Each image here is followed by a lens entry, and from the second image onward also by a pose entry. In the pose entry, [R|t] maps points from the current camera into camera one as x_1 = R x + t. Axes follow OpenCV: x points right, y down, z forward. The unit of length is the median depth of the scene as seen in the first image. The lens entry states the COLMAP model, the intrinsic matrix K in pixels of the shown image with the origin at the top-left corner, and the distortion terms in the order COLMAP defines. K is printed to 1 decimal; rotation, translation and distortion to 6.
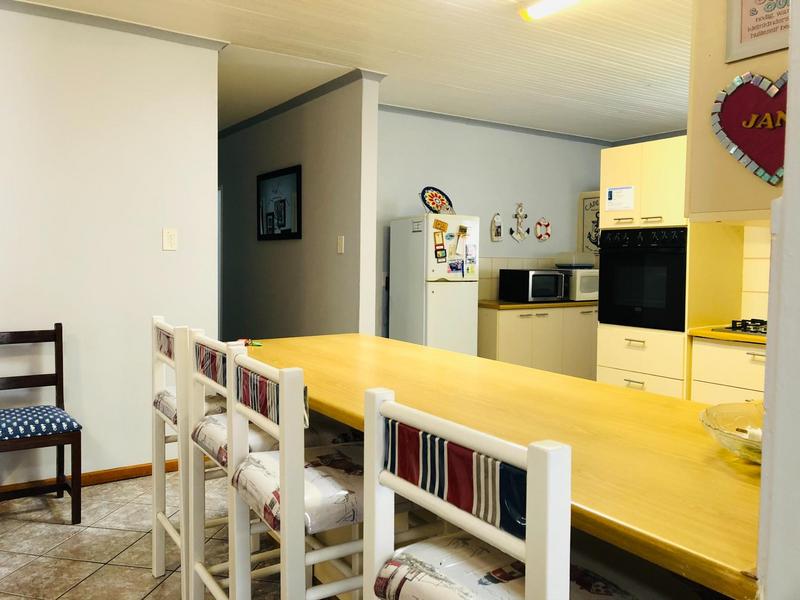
lens RADIAL K [[649.4, 0, 401.7], [0, 649.4, 294.0], [0, 0, 1]] dist [0.000982, -0.005080]
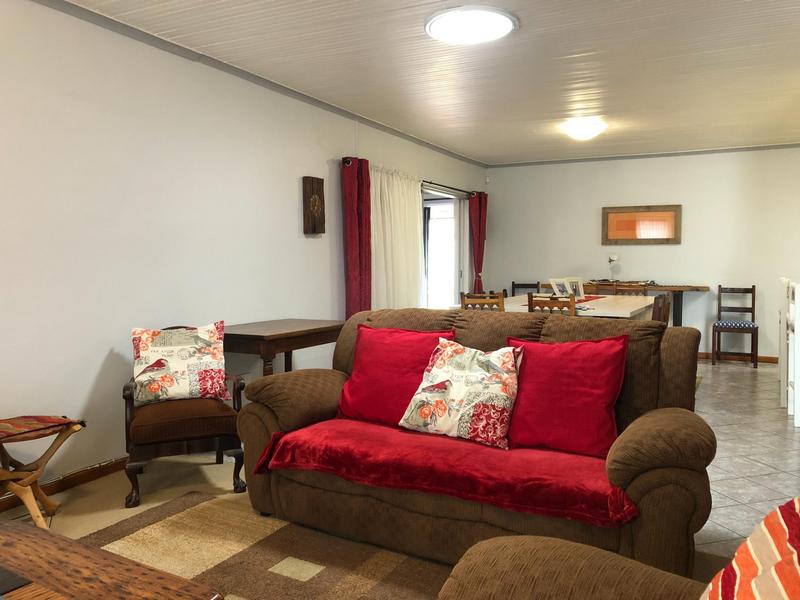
lens RADIAL K [[649.4, 0, 399.1], [0, 649.4, 293.5], [0, 0, 1]] dist [0.000982, -0.005080]
pose [[0.484922, 0.033618, -0.873911, 0.575925], [-0.039173, 0.999093, 0.016697, 0.057510], [0.873680, 0.026138, 0.485799, -0.798871]]
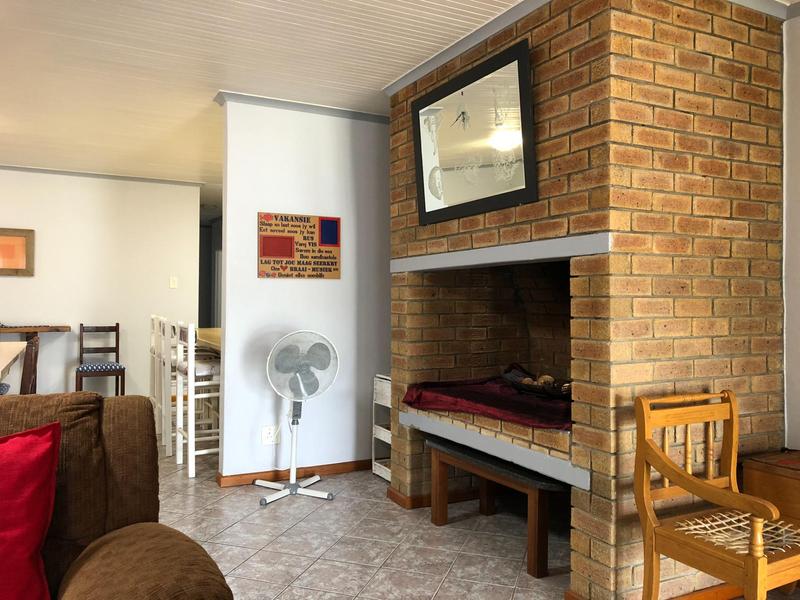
lens RADIAL K [[649.4, 0, 401.0], [0, 649.4, 295.0], [0, 0, 1]] dist [0.000982, -0.005080]
pose [[0.995283, -0.002833, -0.096974, 0.398304], [-0.002450, 0.998521, -0.054319, 0.045671], [0.096985, 0.054300, 0.993804, -0.680908]]
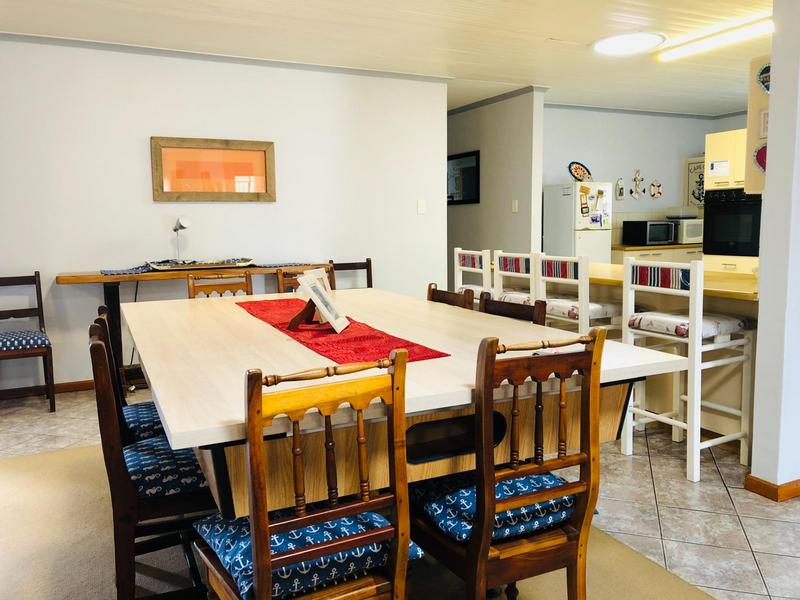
lens RADIAL K [[649.4, 0, 400.3], [0, 649.4, 293.9], [0, 0, 1]] dist [0.000982, -0.005080]
pose [[0.991228, -0.012441, -0.131575, -0.153001], [0.020242, 0.998104, 0.058122, 0.028833], [0.130602, -0.060276, 0.989601, -0.455745]]
